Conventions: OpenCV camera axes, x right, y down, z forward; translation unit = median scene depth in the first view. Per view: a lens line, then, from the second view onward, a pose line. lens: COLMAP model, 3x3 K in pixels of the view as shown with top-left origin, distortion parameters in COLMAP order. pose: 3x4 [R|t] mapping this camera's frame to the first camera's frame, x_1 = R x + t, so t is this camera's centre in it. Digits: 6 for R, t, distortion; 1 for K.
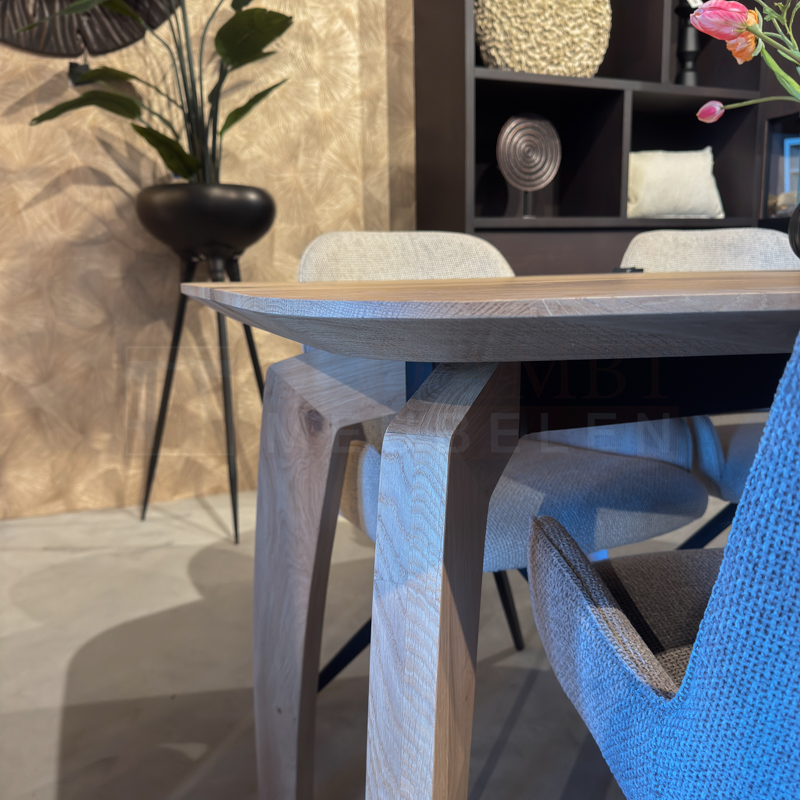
lens RADIAL K [[782.3, 0, 424.7], [0, 782.3, 388.8], [0, 0, 1]] dist [0.003741, -0.033485]
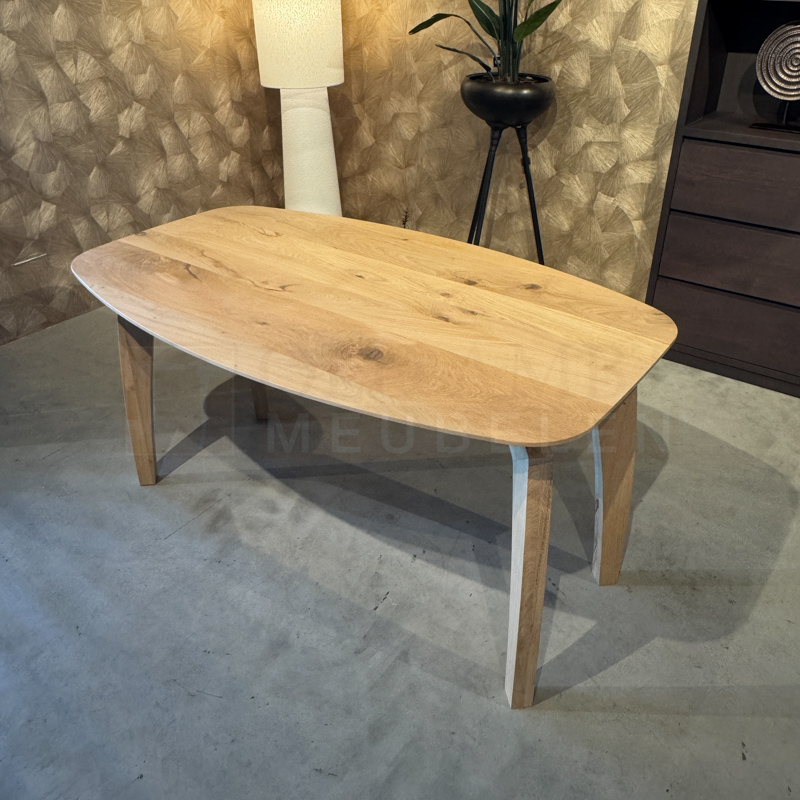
lens RADIAL K [[769.6, 0, 412.8], [0, 769.6, 389.2], [0, 0, 1]] dist [-0.011198, 0.012807]
pose [[0.522053, 0.448907, -0.725220, 0.860302], [-0.145764, 0.884734, 0.442717, -0.325660], [0.840365, -0.125411, 0.527312, 0.026589]]
